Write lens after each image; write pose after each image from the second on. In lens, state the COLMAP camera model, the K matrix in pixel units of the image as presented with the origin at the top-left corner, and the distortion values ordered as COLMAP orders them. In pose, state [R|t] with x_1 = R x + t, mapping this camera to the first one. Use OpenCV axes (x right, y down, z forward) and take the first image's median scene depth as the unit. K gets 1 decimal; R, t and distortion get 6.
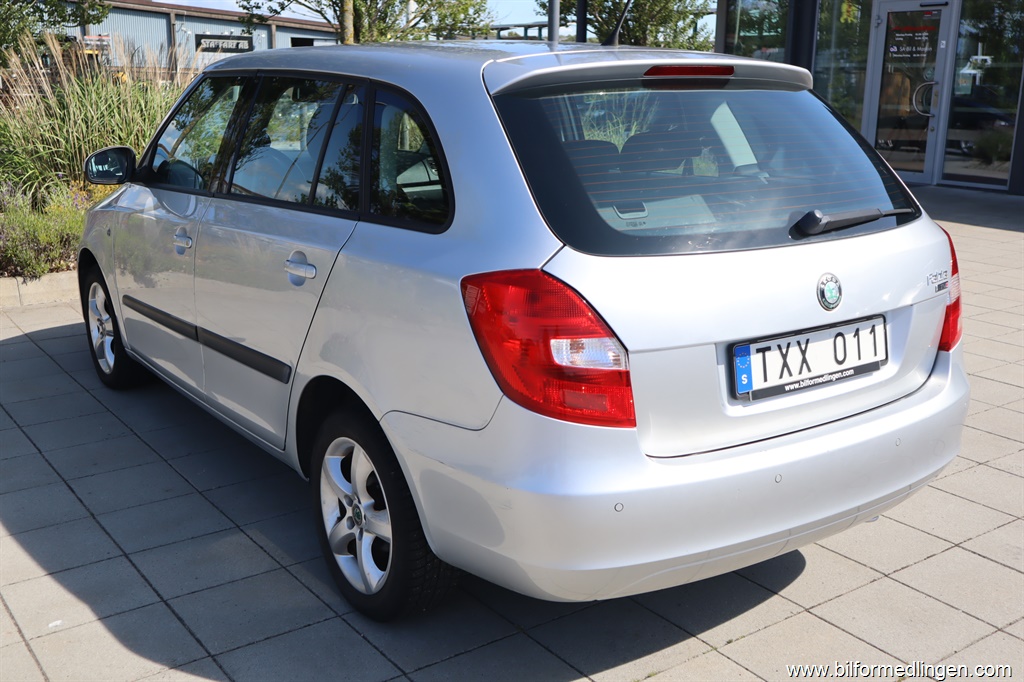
lens RADIAL K [[1098.6, 0, 490.2], [0, 1098.6, 342.1], [0, 0, 1]] dist [0.007288, 0.026351]
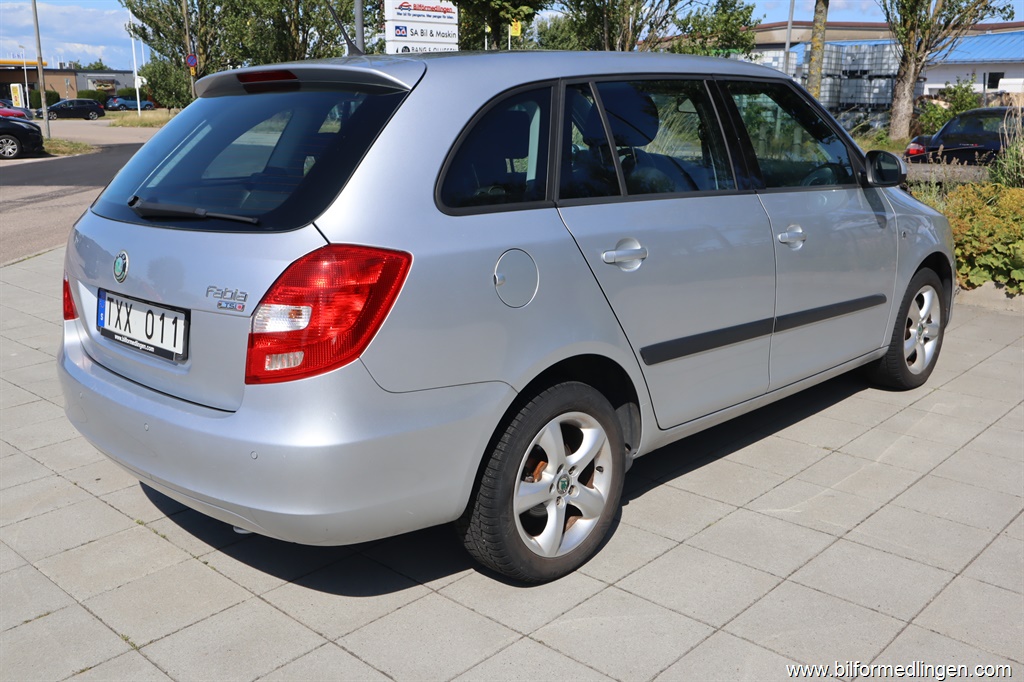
lens RADIAL K [[937.6, 0, 512.0], [0, 937.6, 341.0], [0, 0, 1]] dist [-0.006472, -0.006099]
pose [[0.193714, 0.233401, -0.952890, 1.328034], [-0.222653, 0.956402, 0.188998, -0.244821], [0.955458, 0.175552, 0.237236, 1.157345]]
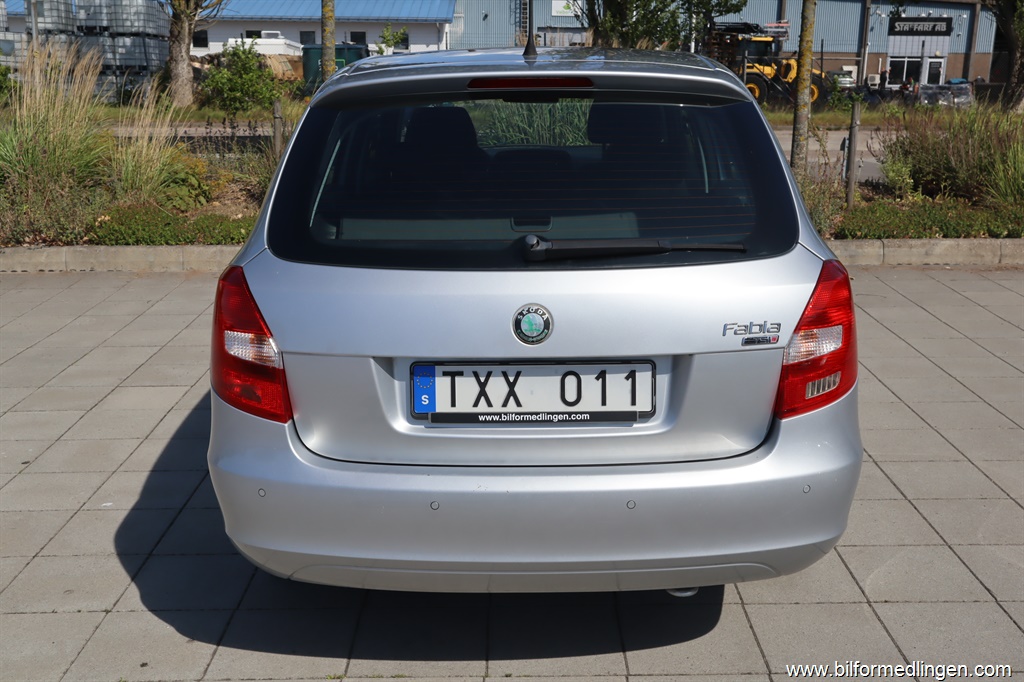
lens RADIAL K [[1098.6, 0, 490.2], [0, 1098.6, 342.1], [0, 0, 1]] dist [0.007288, 0.026351]
pose [[0.813674, 0.139074, -0.564440, 0.794719], [-0.131291, 0.989838, 0.054624, -0.075652], [0.566301, 0.029660, 0.823665, 0.212016]]
